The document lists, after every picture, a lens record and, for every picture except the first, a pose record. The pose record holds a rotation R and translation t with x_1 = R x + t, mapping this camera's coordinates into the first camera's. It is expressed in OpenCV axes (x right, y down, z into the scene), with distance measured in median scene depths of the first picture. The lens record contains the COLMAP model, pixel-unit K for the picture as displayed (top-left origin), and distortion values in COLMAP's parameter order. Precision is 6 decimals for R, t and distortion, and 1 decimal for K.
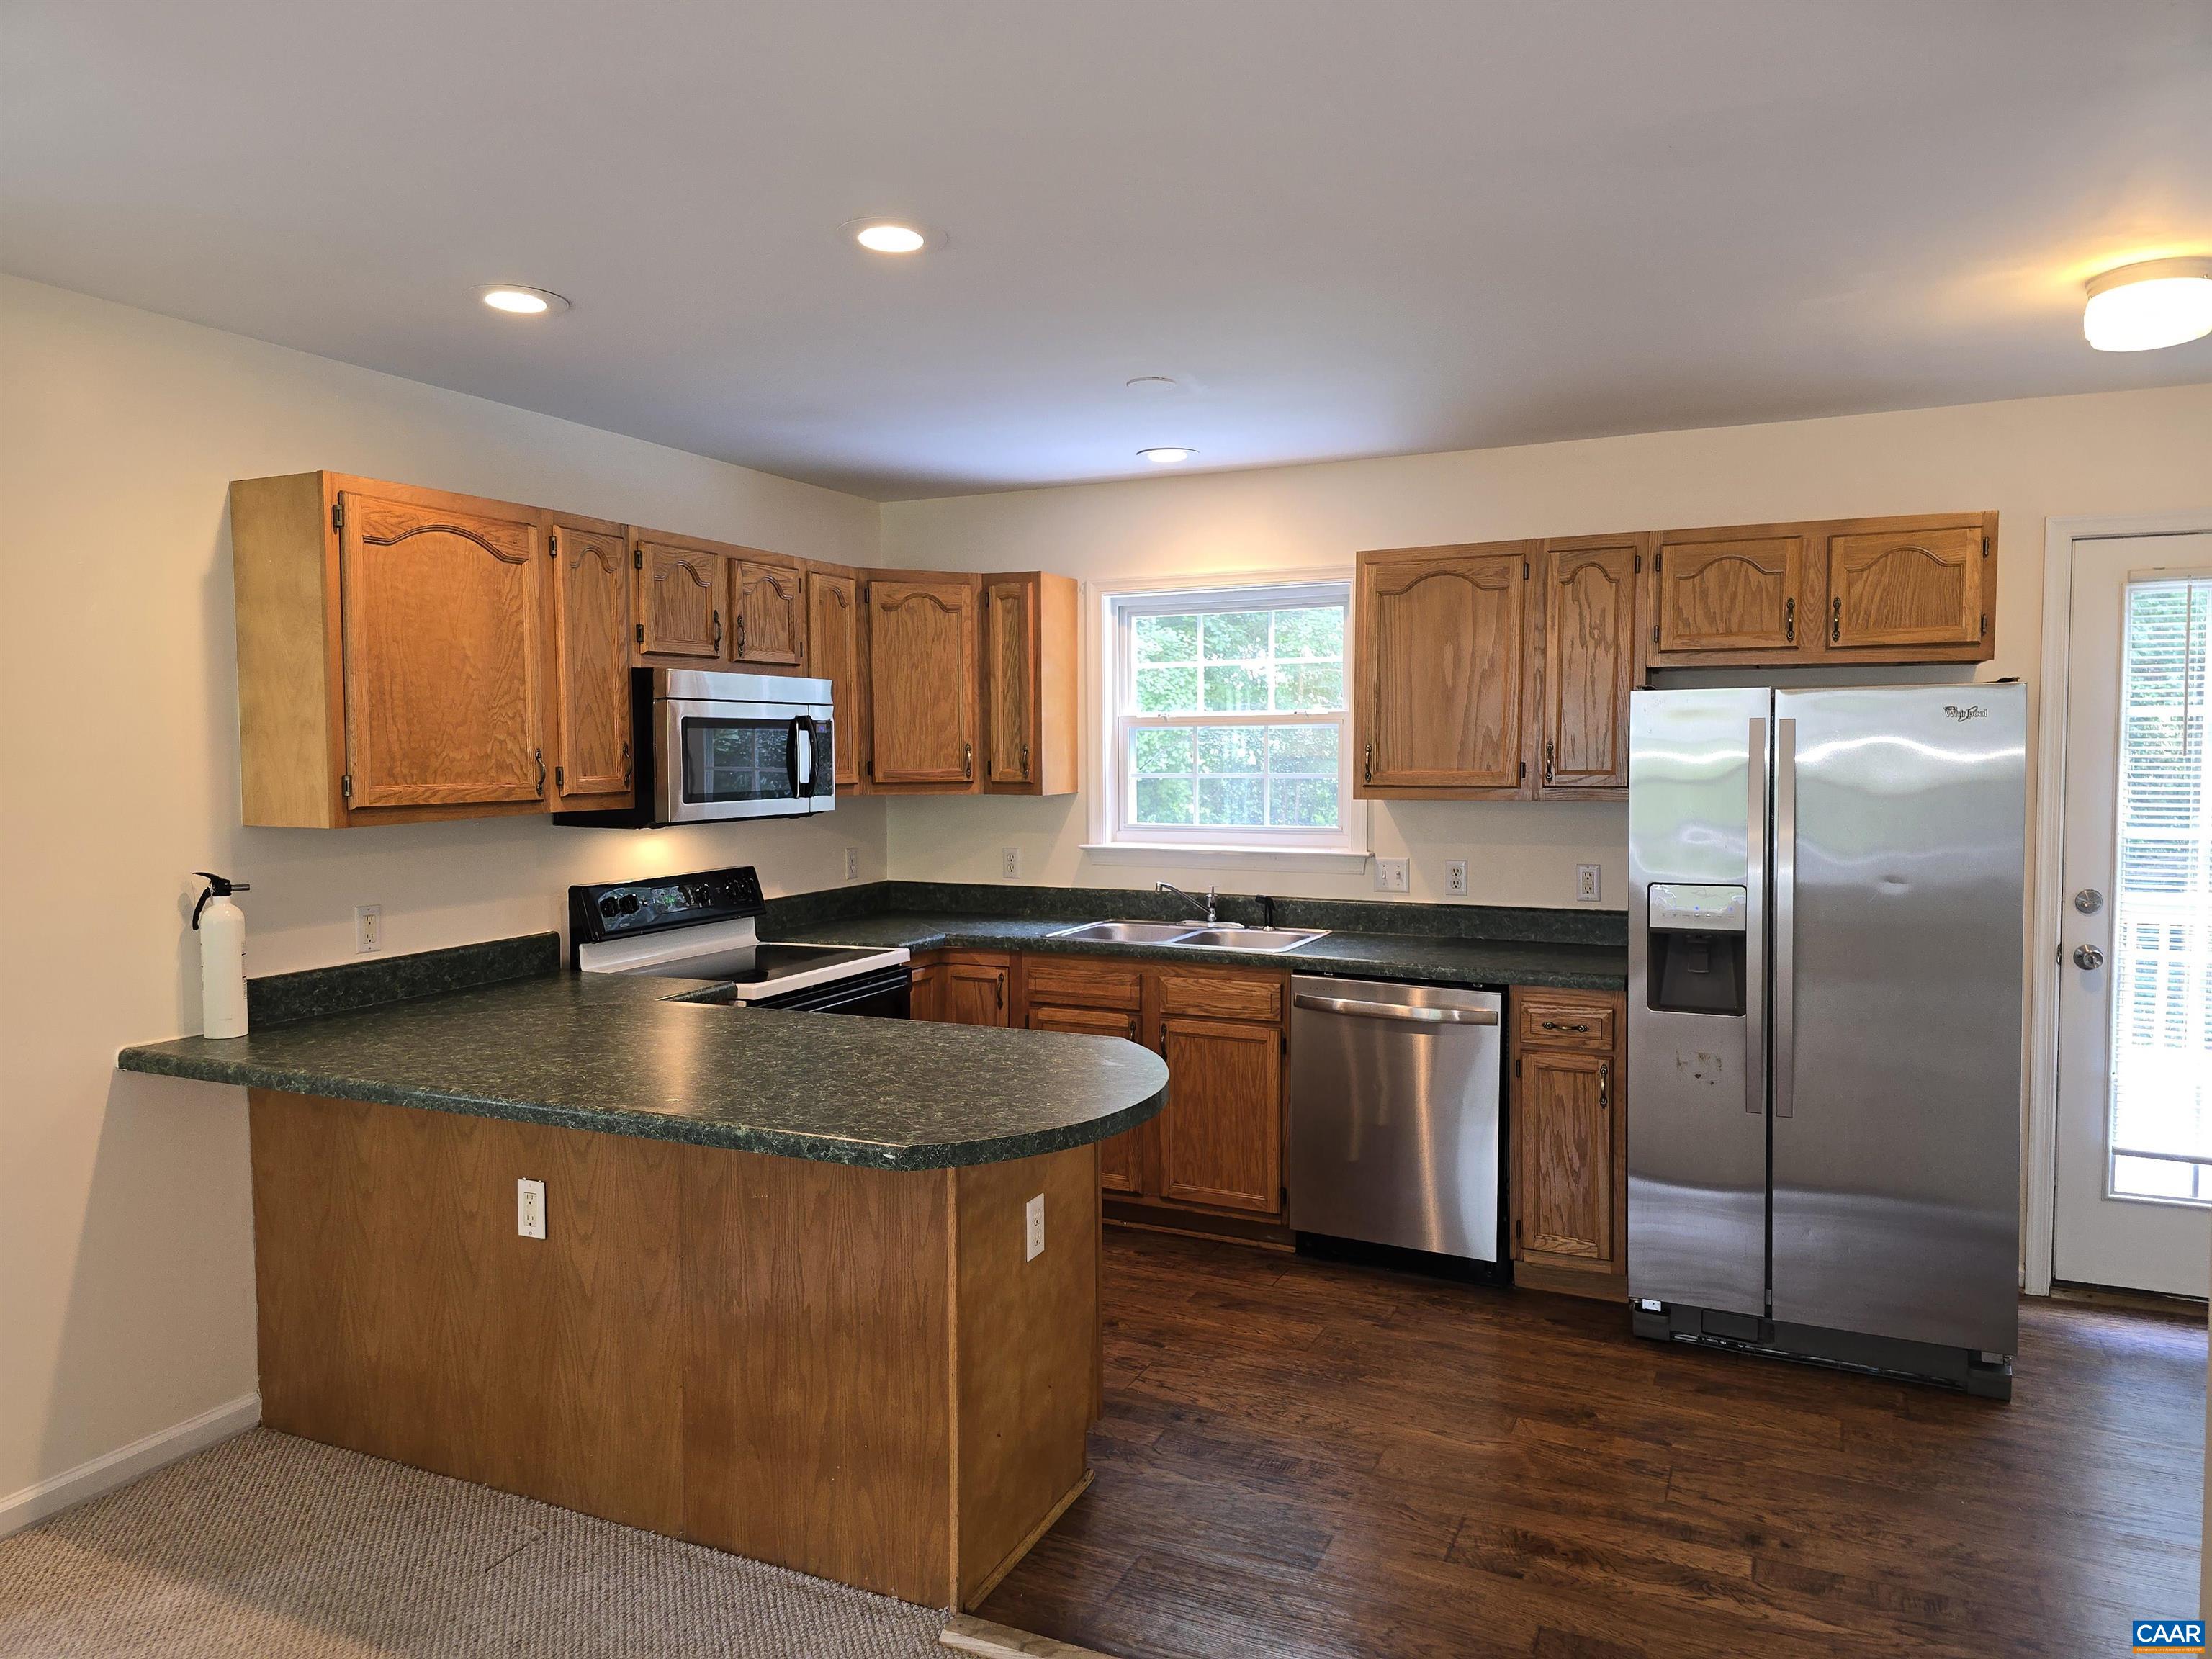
lens RADIAL K [[1475.9, 0, 1090.4], [0, 1475.9, 809.7], [0, 0, 1]] dist [0.062552, -0.064320]
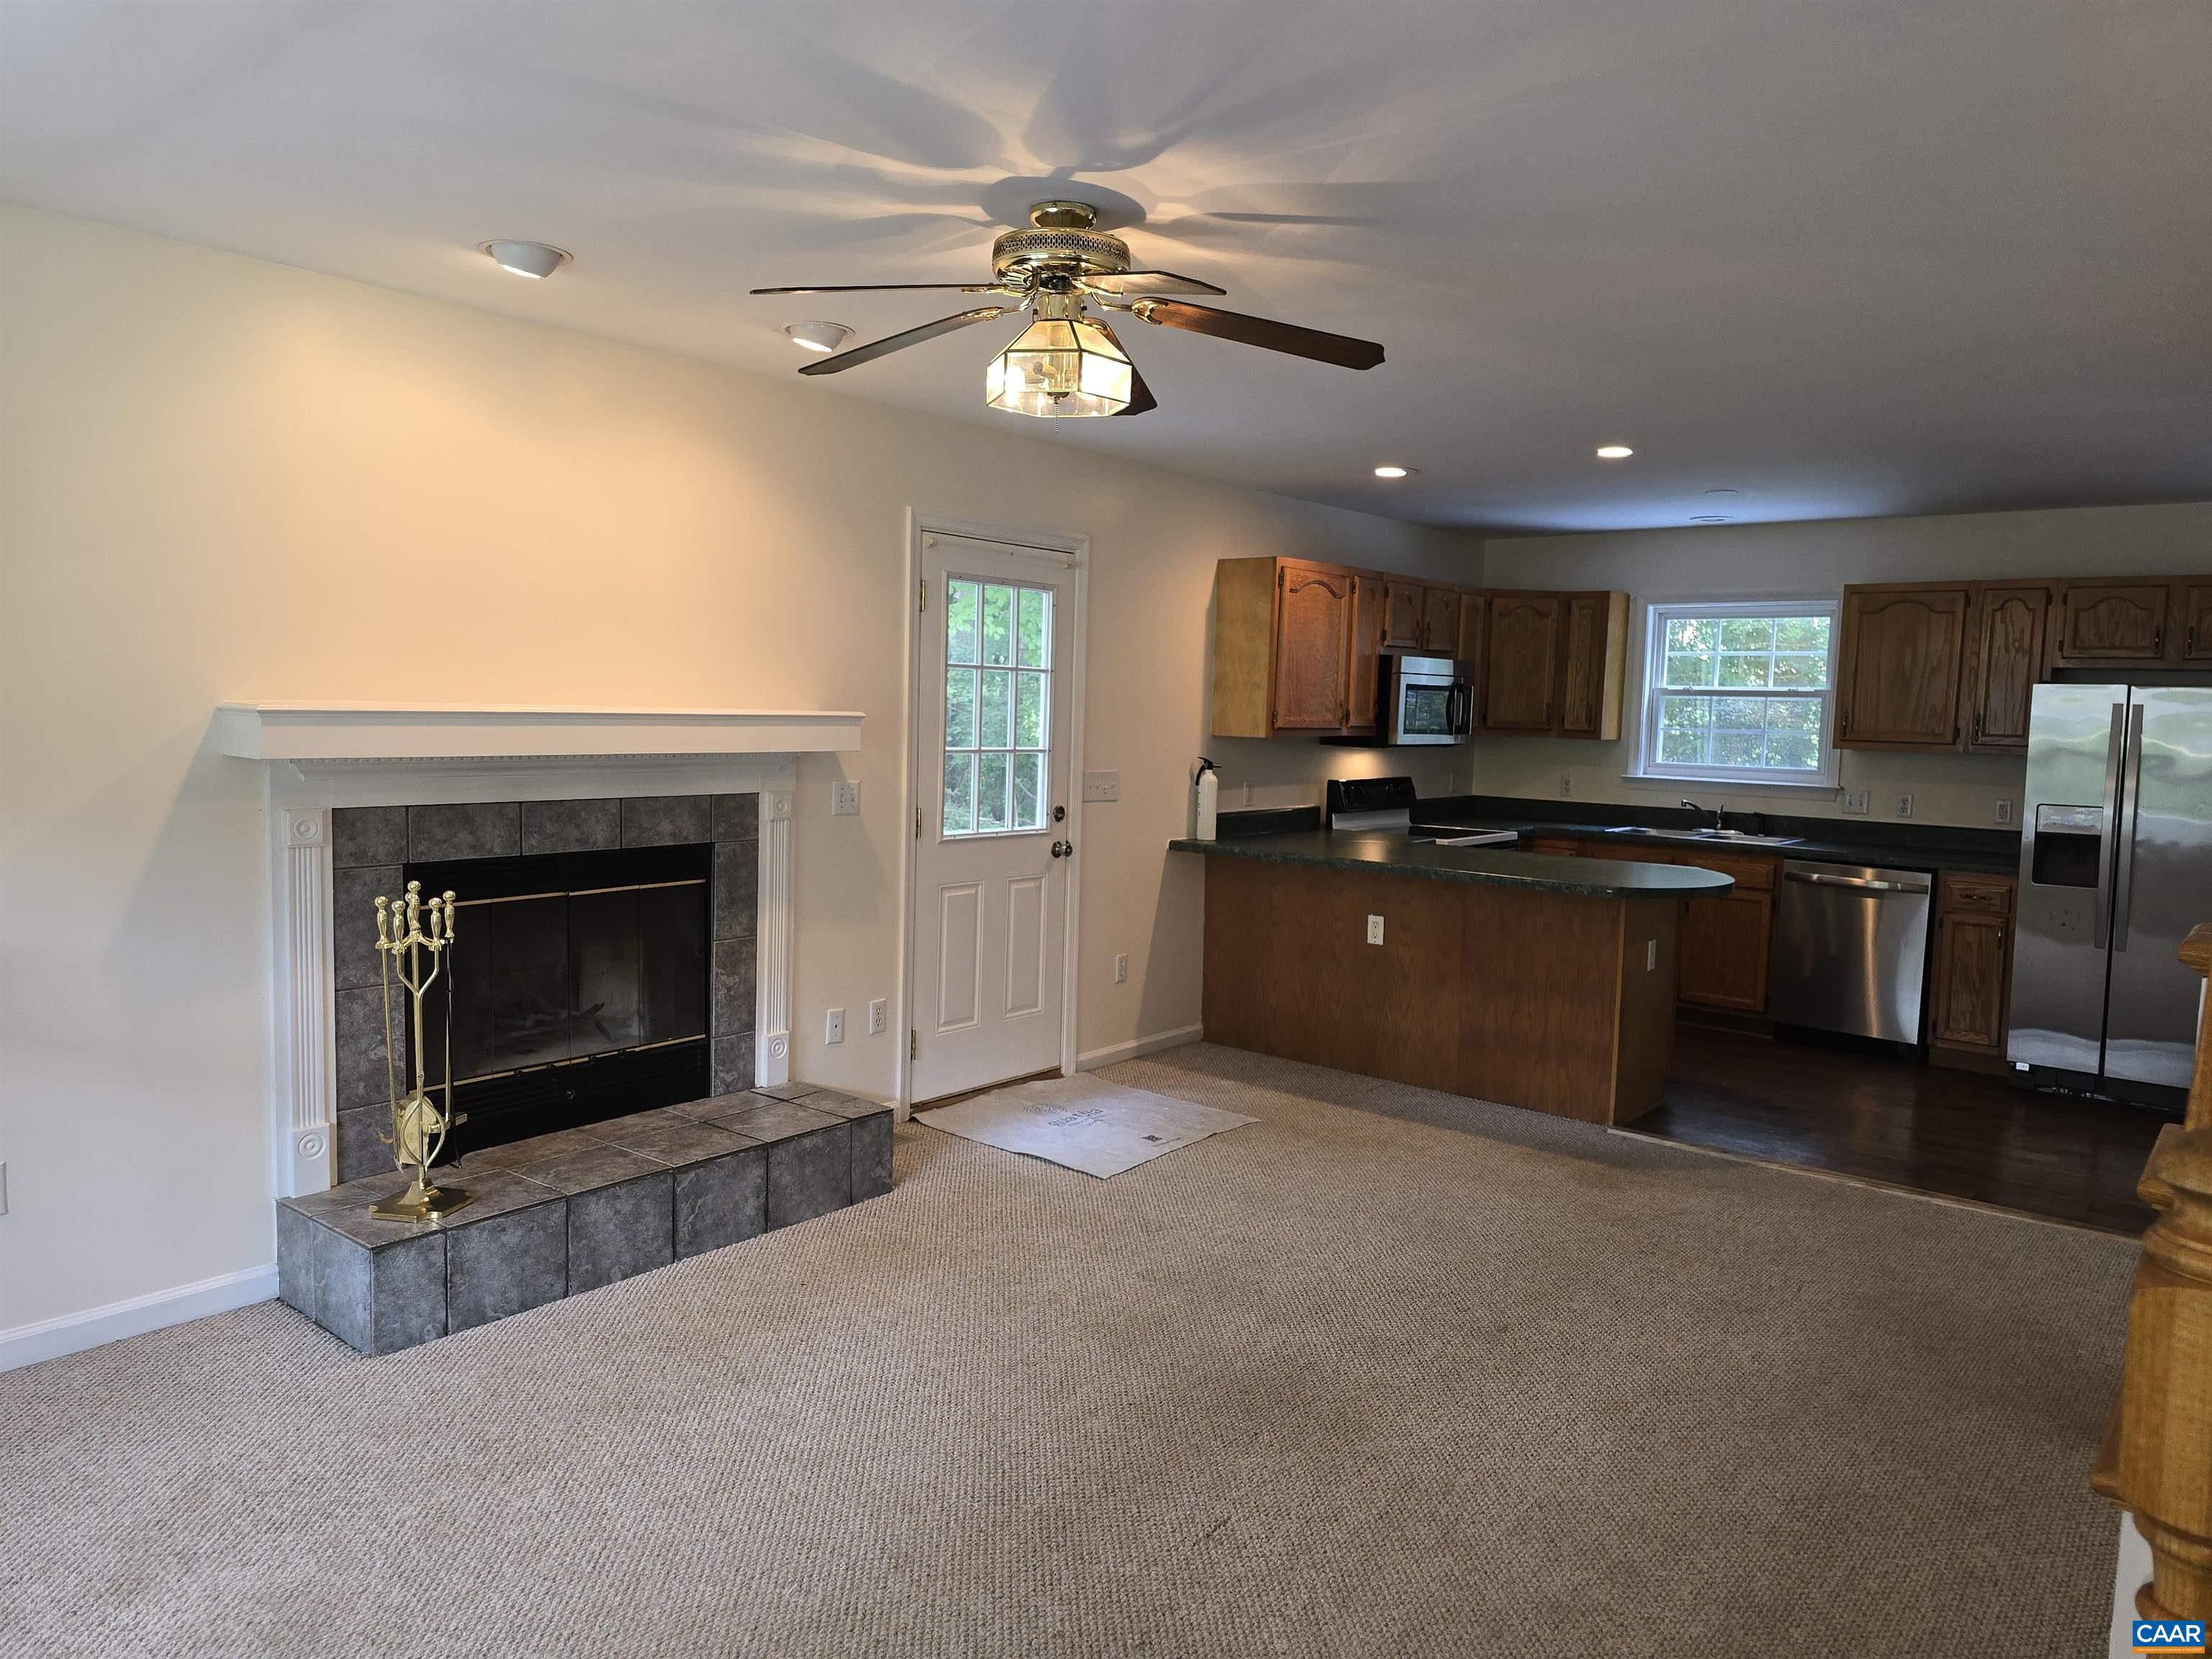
lens RADIAL K [[1475.9, 0, 1090.4], [0, 1475.9, 809.7], [0, 0, 1]] dist [0.062552, -0.064320]
pose [[0.966140, 0.050544, -0.253019, -0.185392], [-0.043463, 0.998493, 0.033498, 0.041637], [0.254331, -0.021367, 0.966881, -0.751776]]
